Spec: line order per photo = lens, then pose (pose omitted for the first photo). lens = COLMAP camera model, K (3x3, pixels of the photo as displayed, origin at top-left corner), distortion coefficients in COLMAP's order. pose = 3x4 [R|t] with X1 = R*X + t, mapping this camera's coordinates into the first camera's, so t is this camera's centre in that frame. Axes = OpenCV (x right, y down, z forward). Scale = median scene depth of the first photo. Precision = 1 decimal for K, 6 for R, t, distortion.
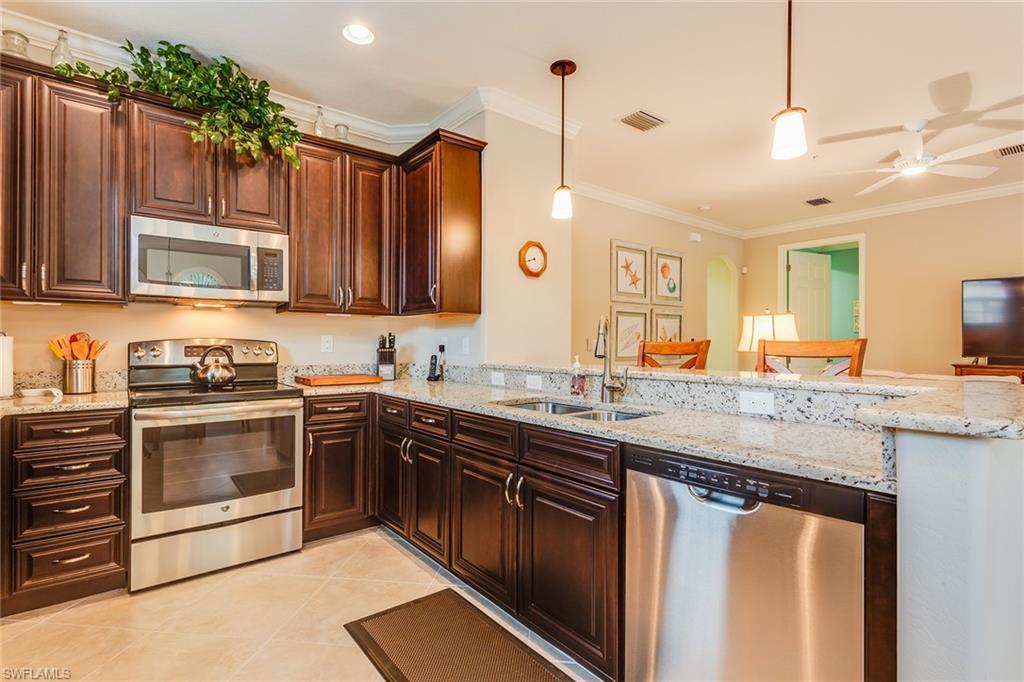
lens RADIAL K [[489.6, 0, 512.9], [0, 489.6, 341.3], [0, 0, 1]] dist [0.005517, 0.000861]
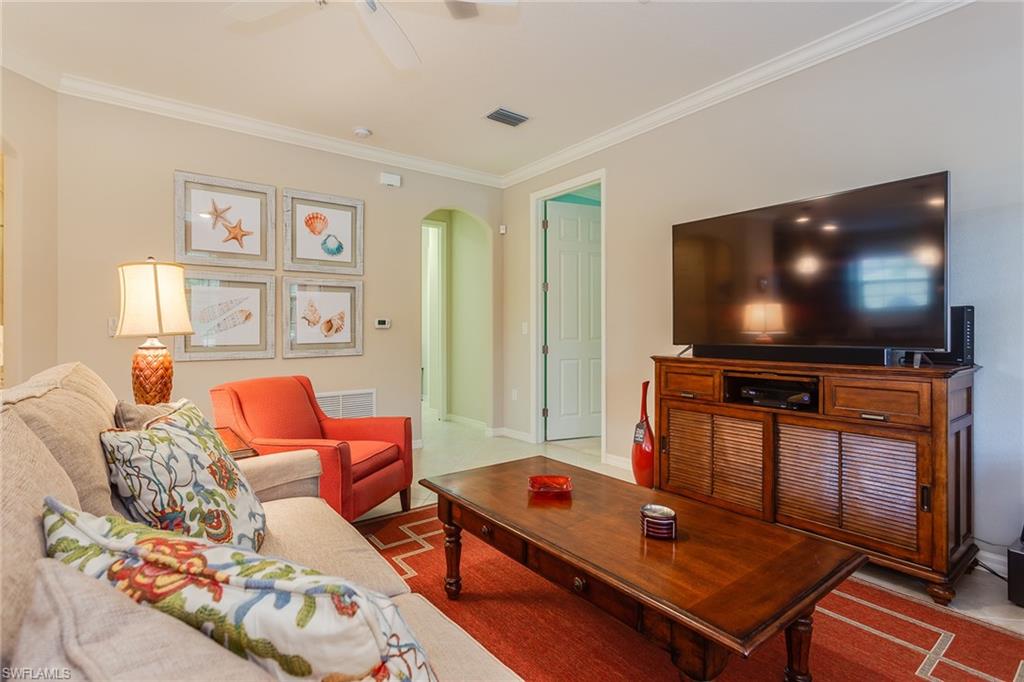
lens RADIAL K [[489.6, 0, 512.7], [0, 489.6, 339.3], [0, 0, 1]] dist [0.005517, 0.000861]
pose [[0.999568, -0.002061, -0.029331, 0.611195], [0.002692, 0.999765, 0.021500, 0.008157], [0.029280, -0.021570, 0.999338, 0.298685]]
